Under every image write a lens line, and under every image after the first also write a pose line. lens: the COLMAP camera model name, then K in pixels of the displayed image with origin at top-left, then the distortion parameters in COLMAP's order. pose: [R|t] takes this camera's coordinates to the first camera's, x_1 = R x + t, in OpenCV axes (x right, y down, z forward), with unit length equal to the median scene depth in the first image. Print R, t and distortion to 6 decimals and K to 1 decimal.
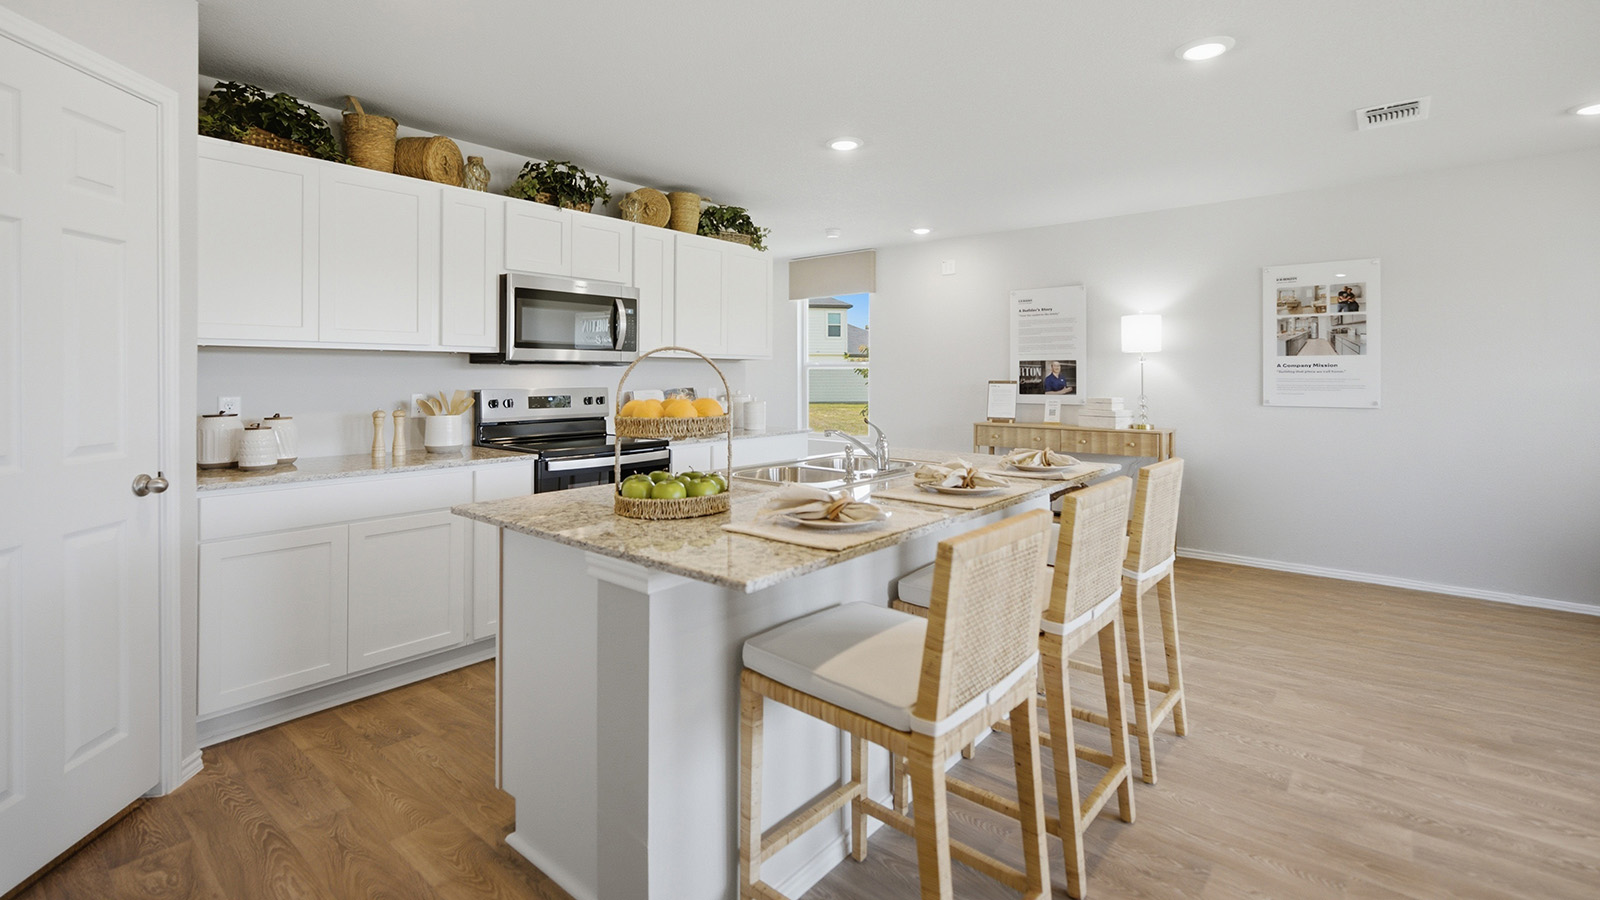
lens RADIAL K [[717.2, 0, 793.6], [0, 717.2, 375.6], [0, 0, 1]] dist [-0.002257, -0.001012]
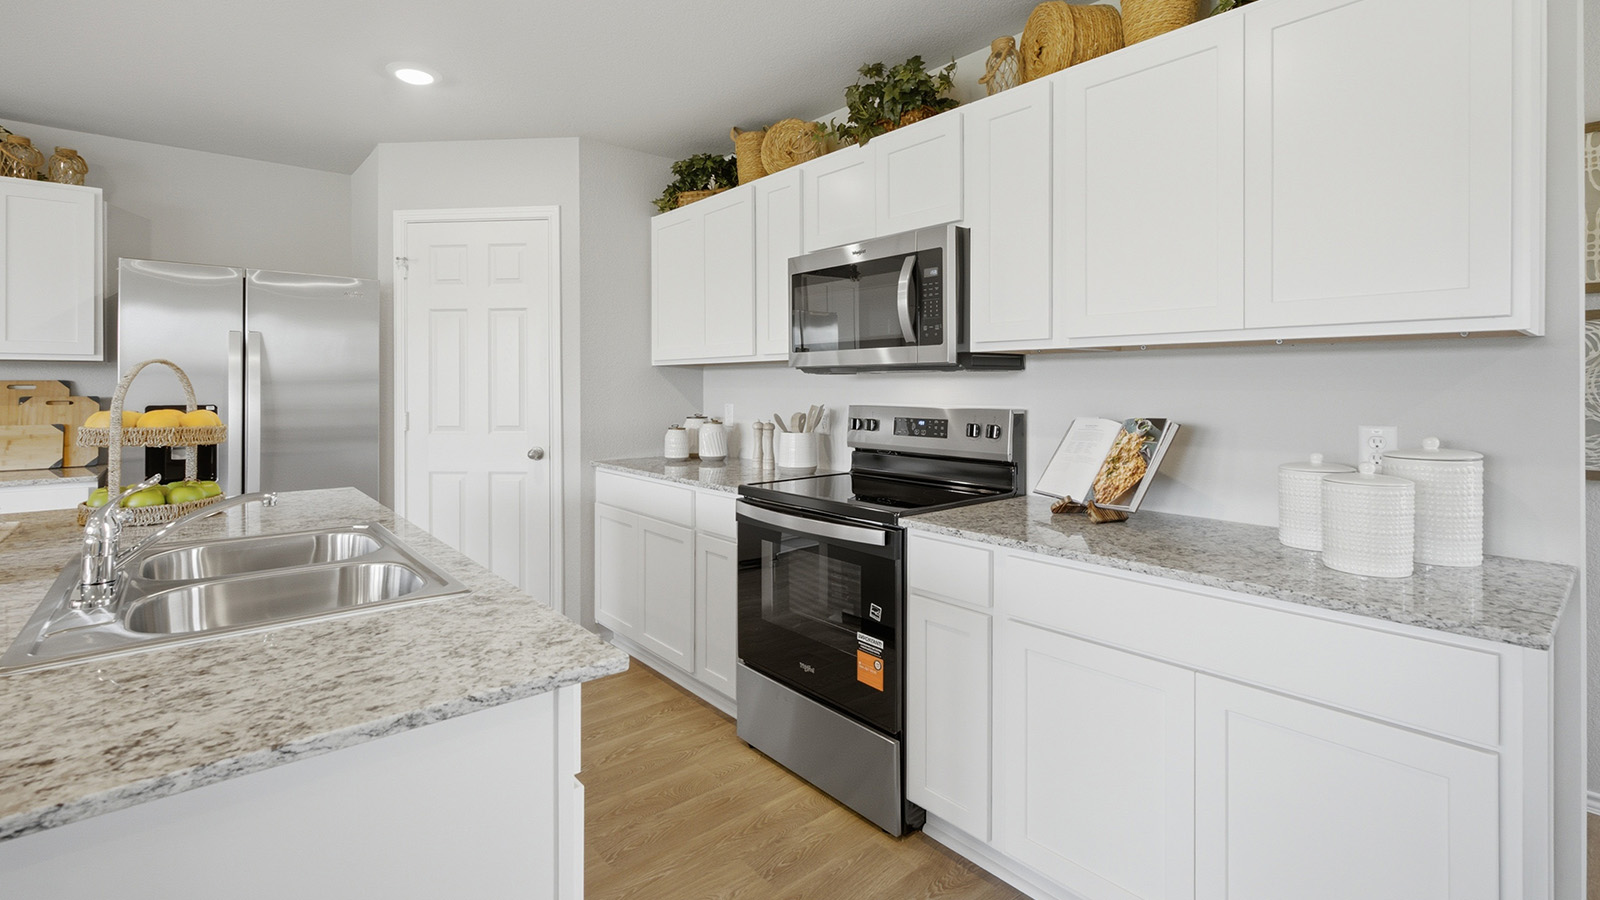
lens RADIAL K [[717.2, 0, 806.8], [0, 717.2, 392.9], [0, 0, 1]] dist [-0.002257, -0.001012]
pose [[-0.154124, 0.007002, -0.988027, 0.333977], [-0.003476, 0.999965, 0.007629, -0.000094], [0.988045, 0.004610, -0.154095, 0.992779]]
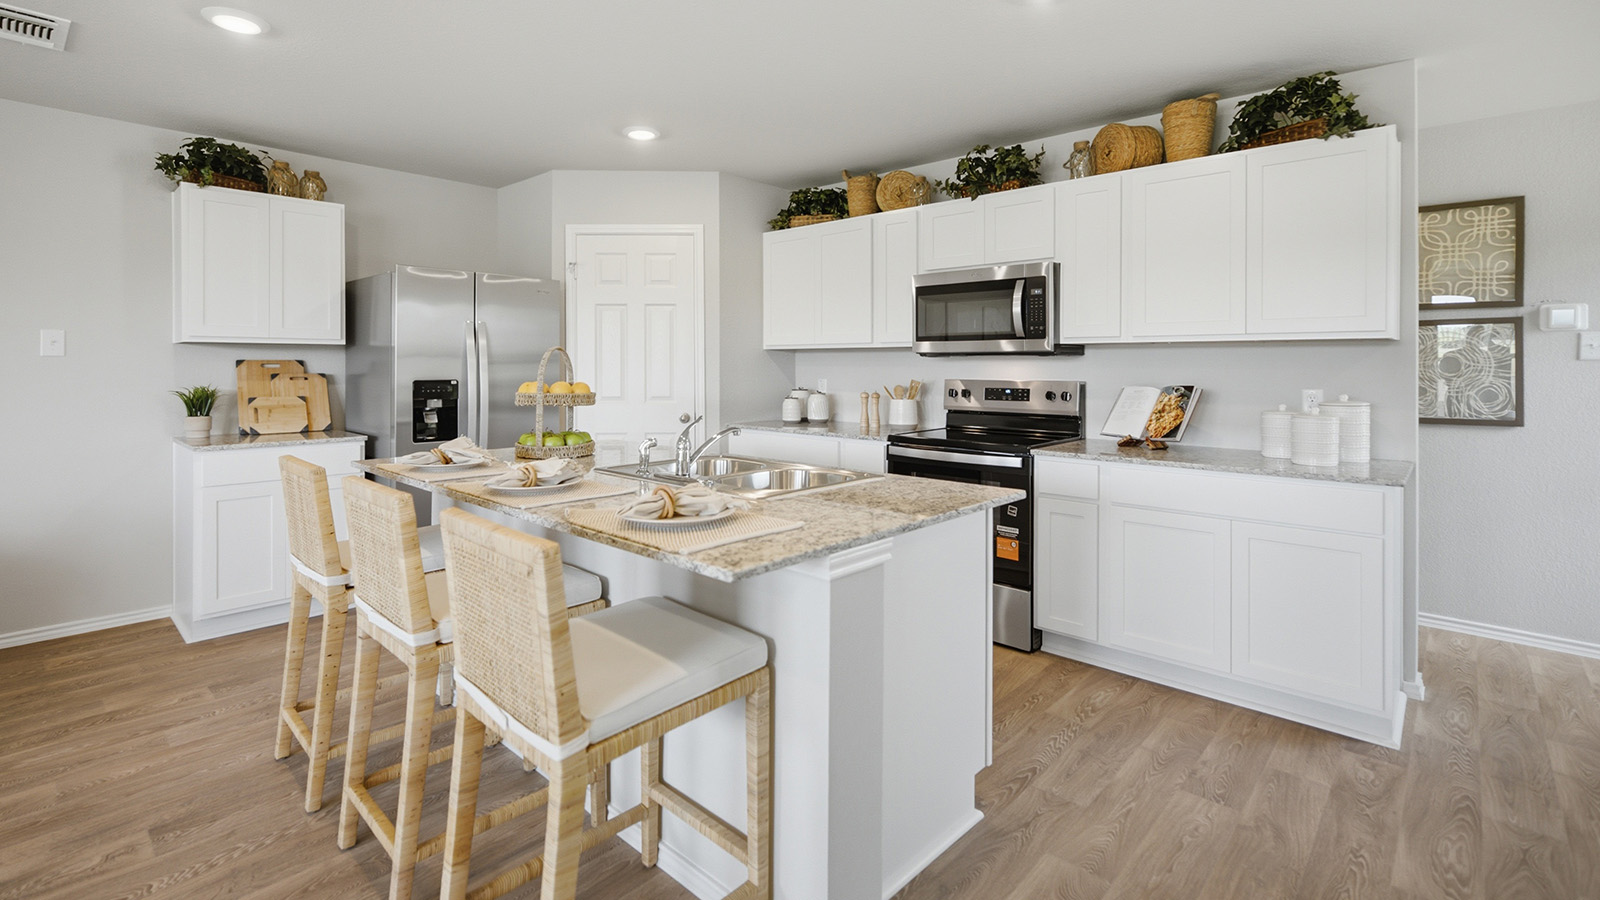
lens RADIAL K [[717.2, 0, 800.3], [0, 717.2, 370.7], [0, 0, 1]] dist [-0.002257, -0.001012]
pose [[-0.038442, 0.006056, -0.999242, 0.631626], [-0.004552, 0.999970, 0.006235, 0.000130], [0.999250, 0.004788, -0.038414, 0.754546]]
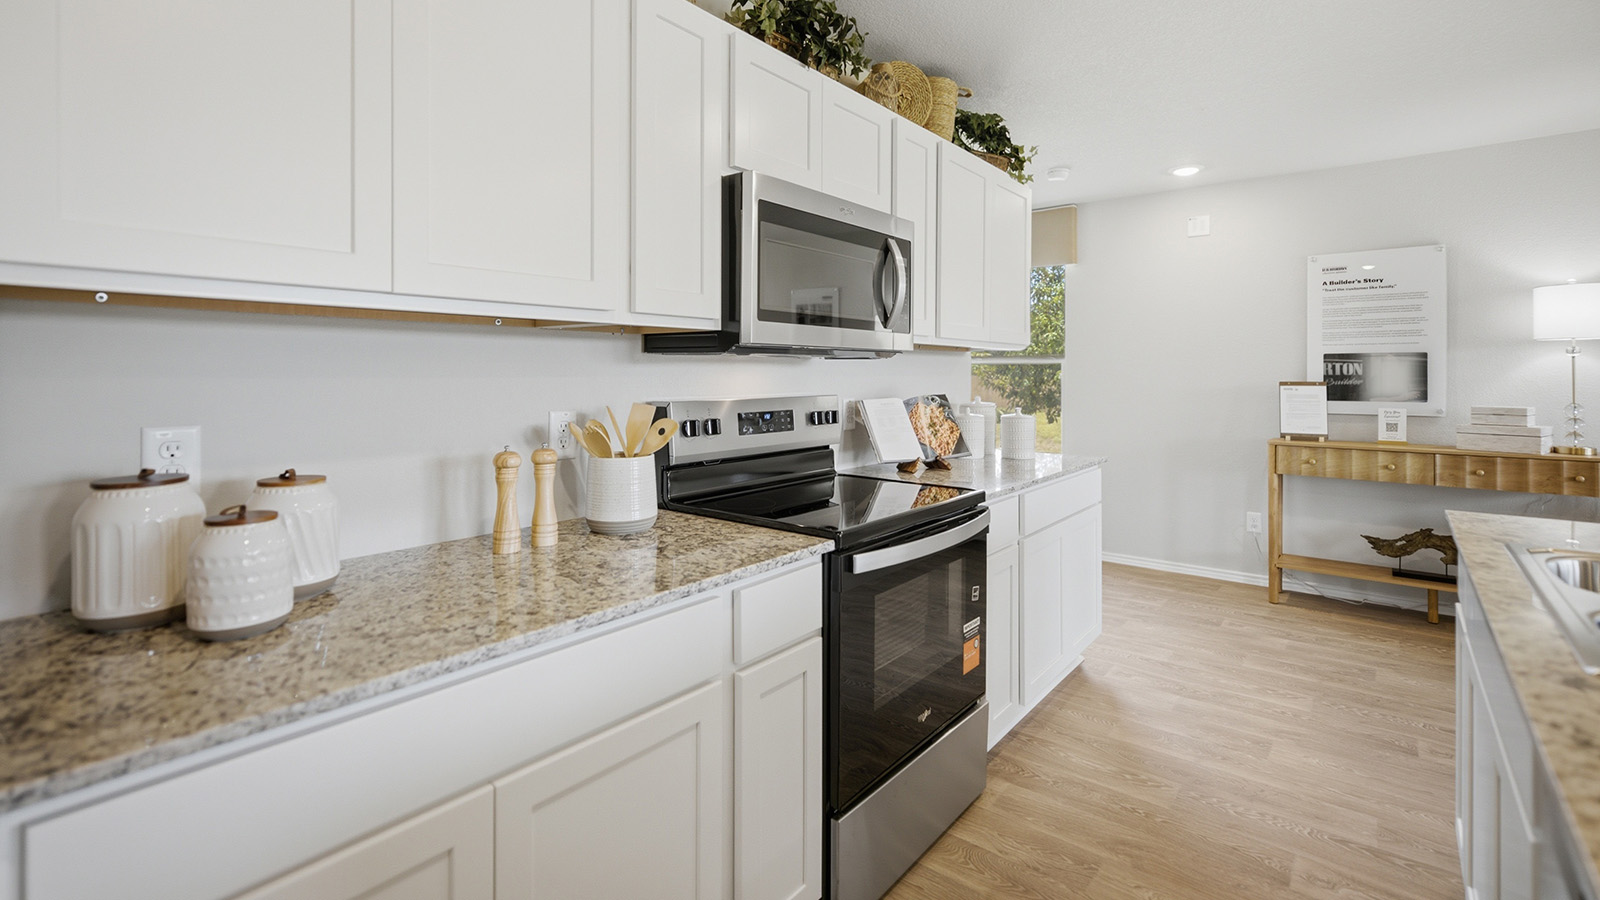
lens RADIAL K [[717.2, 0, 793.6], [0, 717.2, 376.1], [0, 0, 1]] dist [-0.002257, -0.001012]
pose [[0.999880, 0.000316, 0.015513, -0.325557], [-0.000377, 0.999992, 0.003950, -0.001508], [-0.015511, -0.003955, 0.999872, 0.434959]]
